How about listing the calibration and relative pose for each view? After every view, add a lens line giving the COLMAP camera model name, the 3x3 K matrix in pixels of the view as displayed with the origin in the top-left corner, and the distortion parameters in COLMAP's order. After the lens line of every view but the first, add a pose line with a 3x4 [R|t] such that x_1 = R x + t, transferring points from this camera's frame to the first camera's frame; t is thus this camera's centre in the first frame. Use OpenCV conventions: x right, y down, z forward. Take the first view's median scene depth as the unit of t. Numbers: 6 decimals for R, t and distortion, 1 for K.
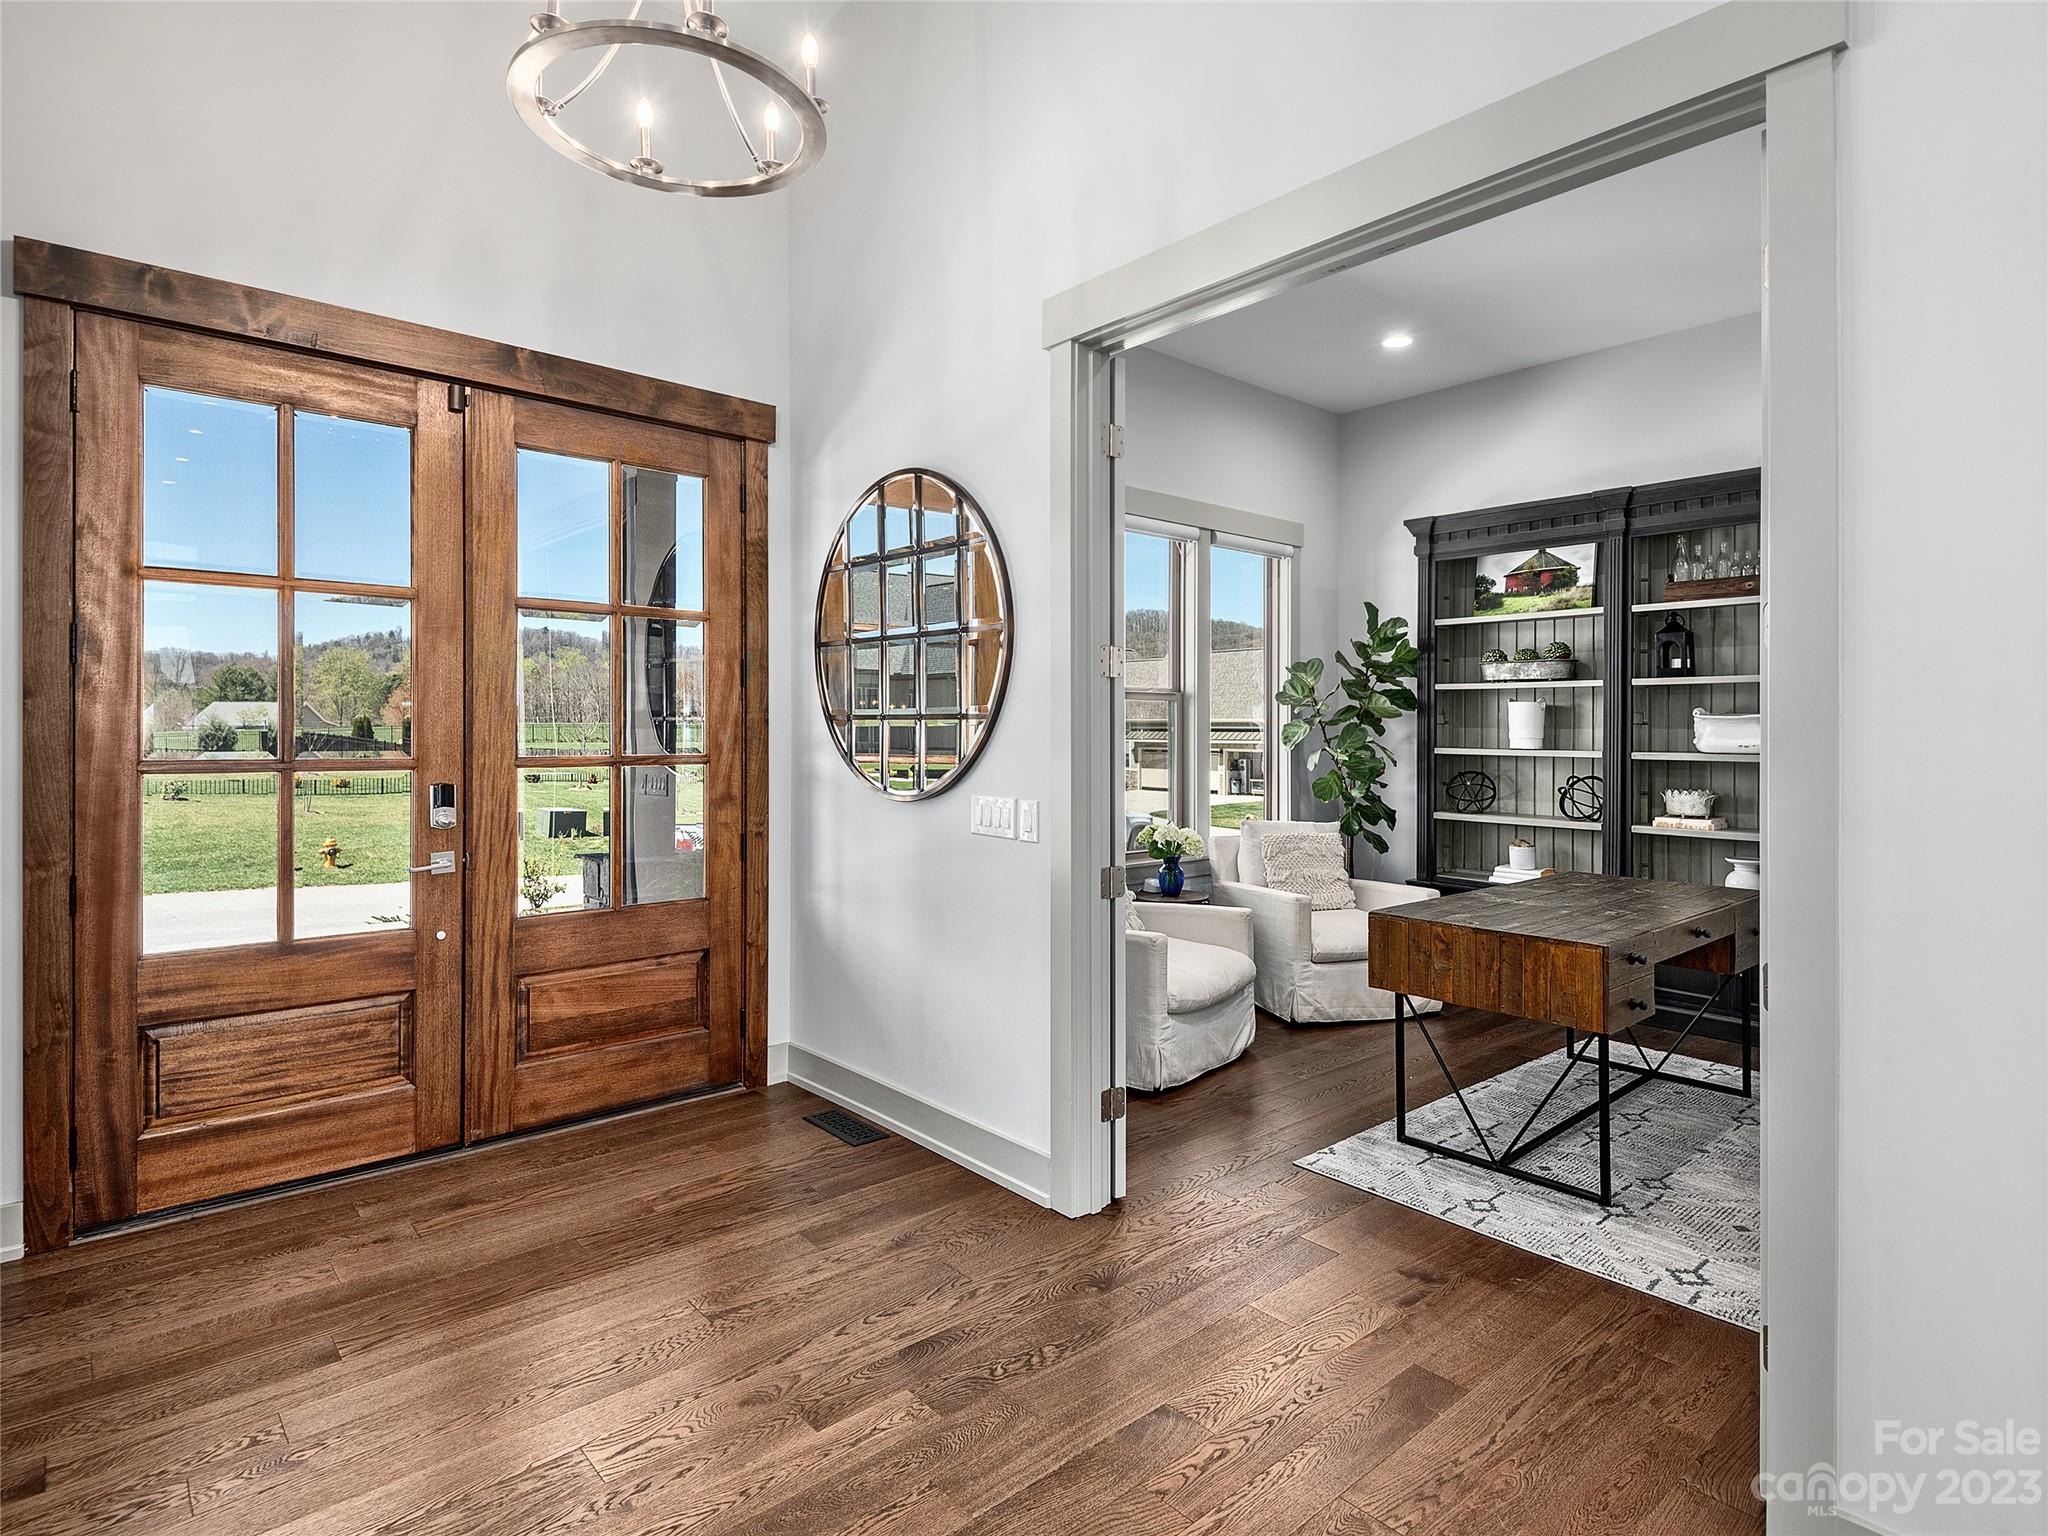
lens RADIAL K [[1081.2, 0, 1035.9], [0, 1081.2, 737.9], [0, 0, 1]] dist [0.032694, -0.027022]
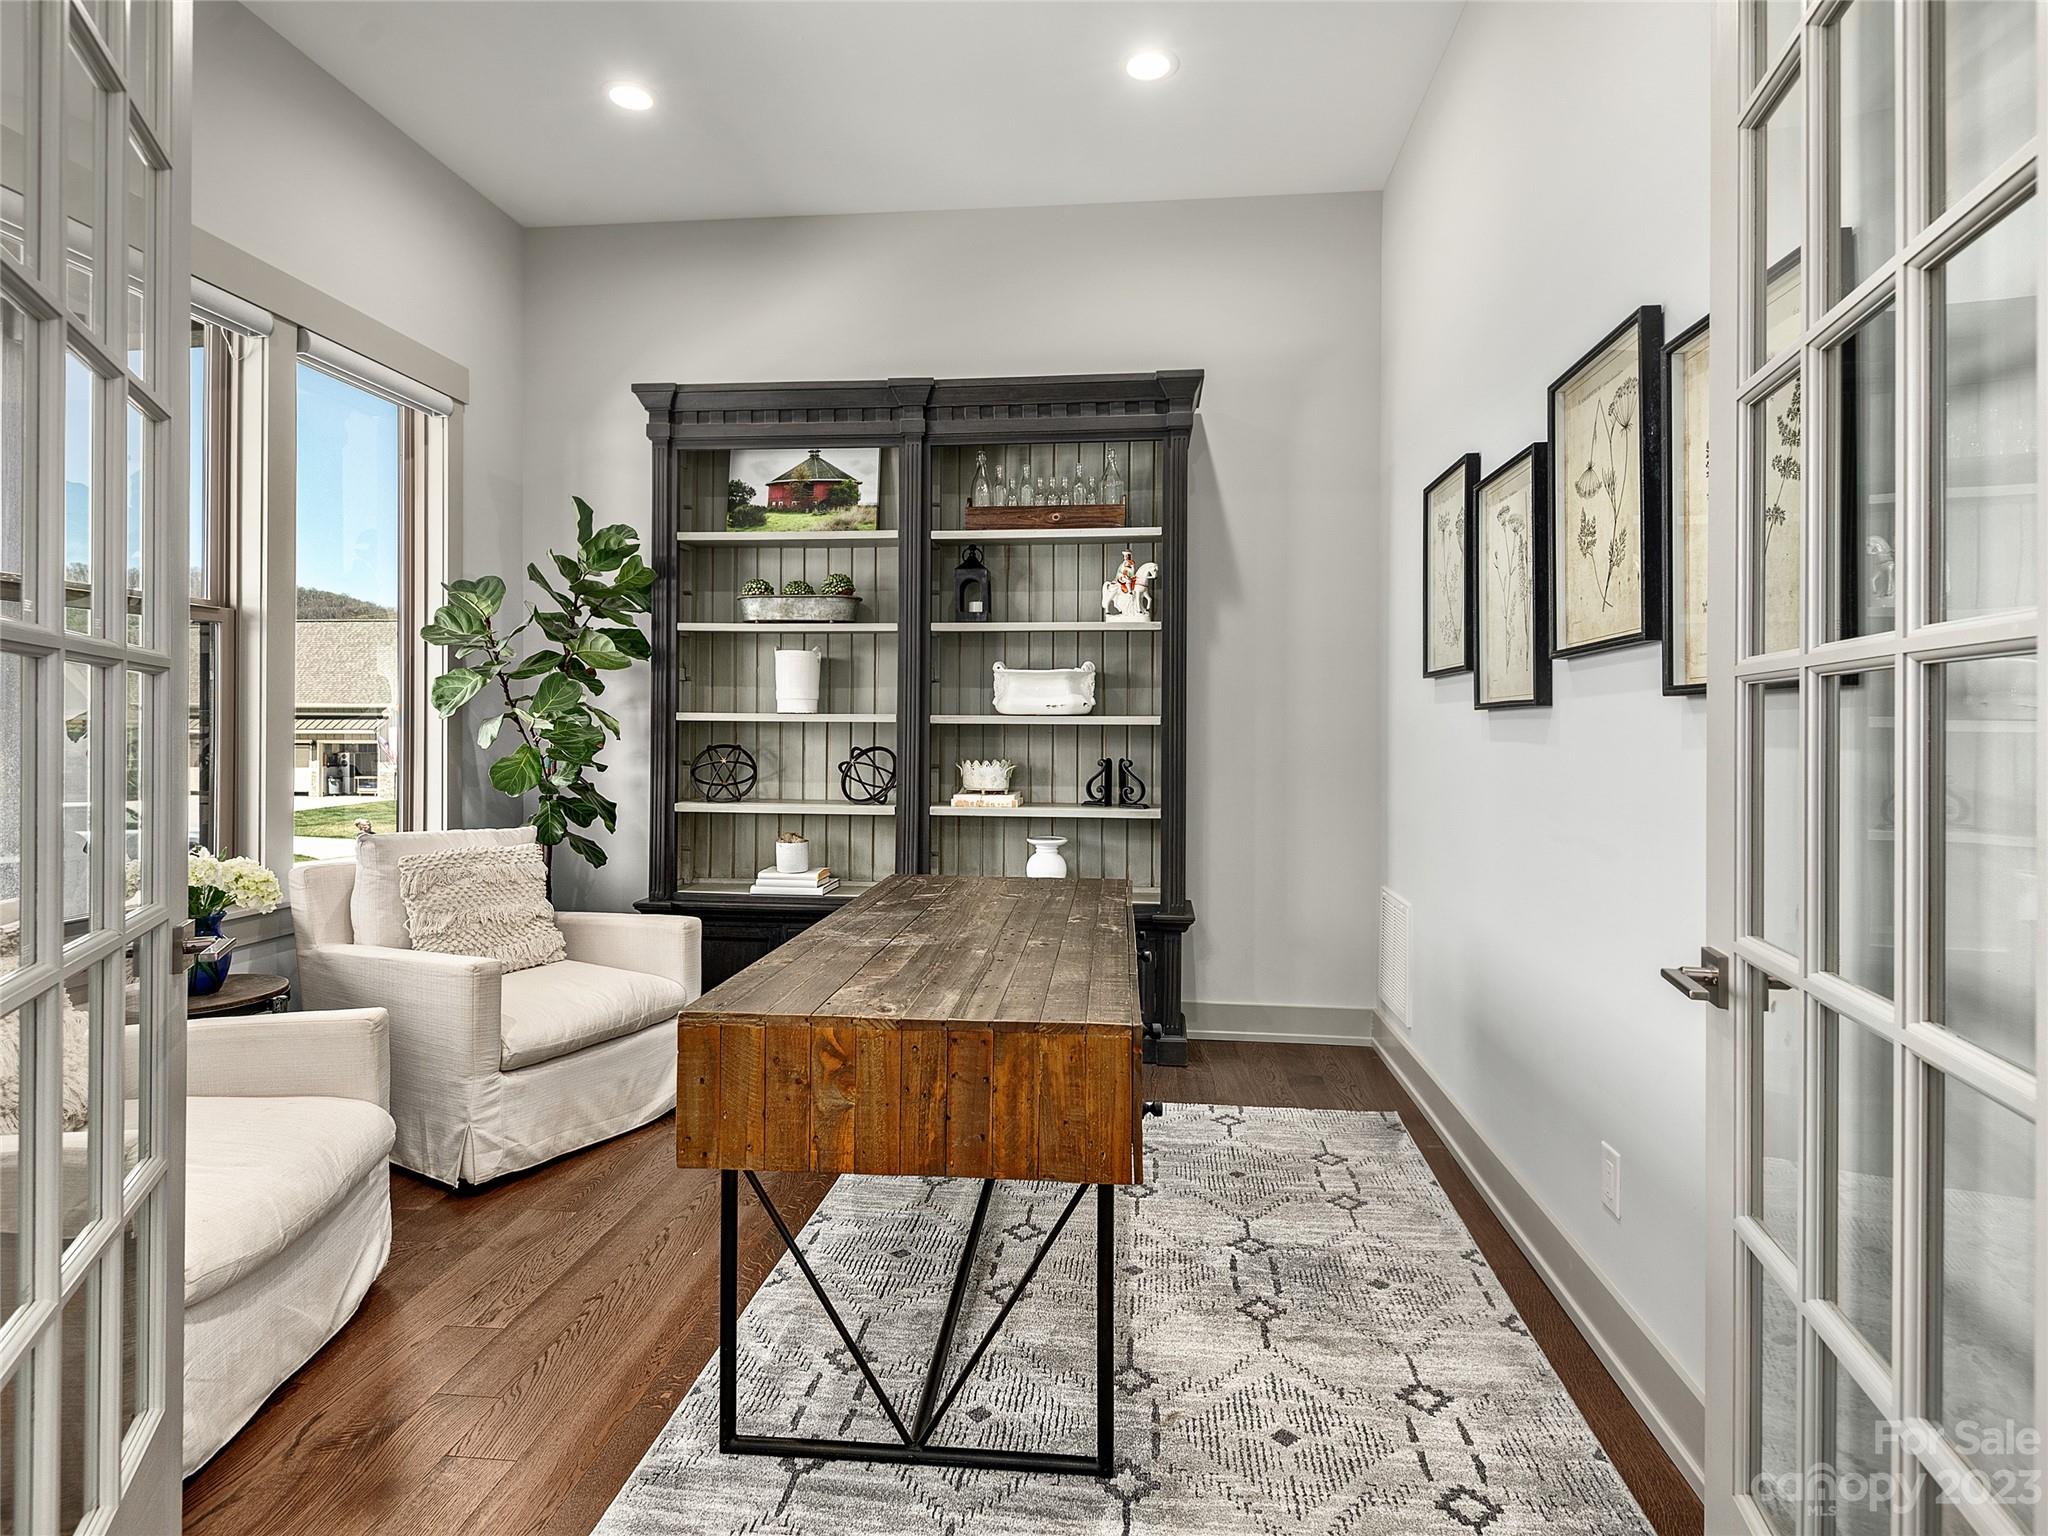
lens RADIAL K [[1081.1, 0, 1031.6], [0, 1081.1, 714.9], [0, 0, 1]] dist [0.047096, -0.027870]
pose [[0.732475, 0.005143, 0.680775, 0.054934], [0.003000, 0.999937, -0.010782, 0.019827], [-0.680788, 0.009940, 0.732413, 0.330433]]
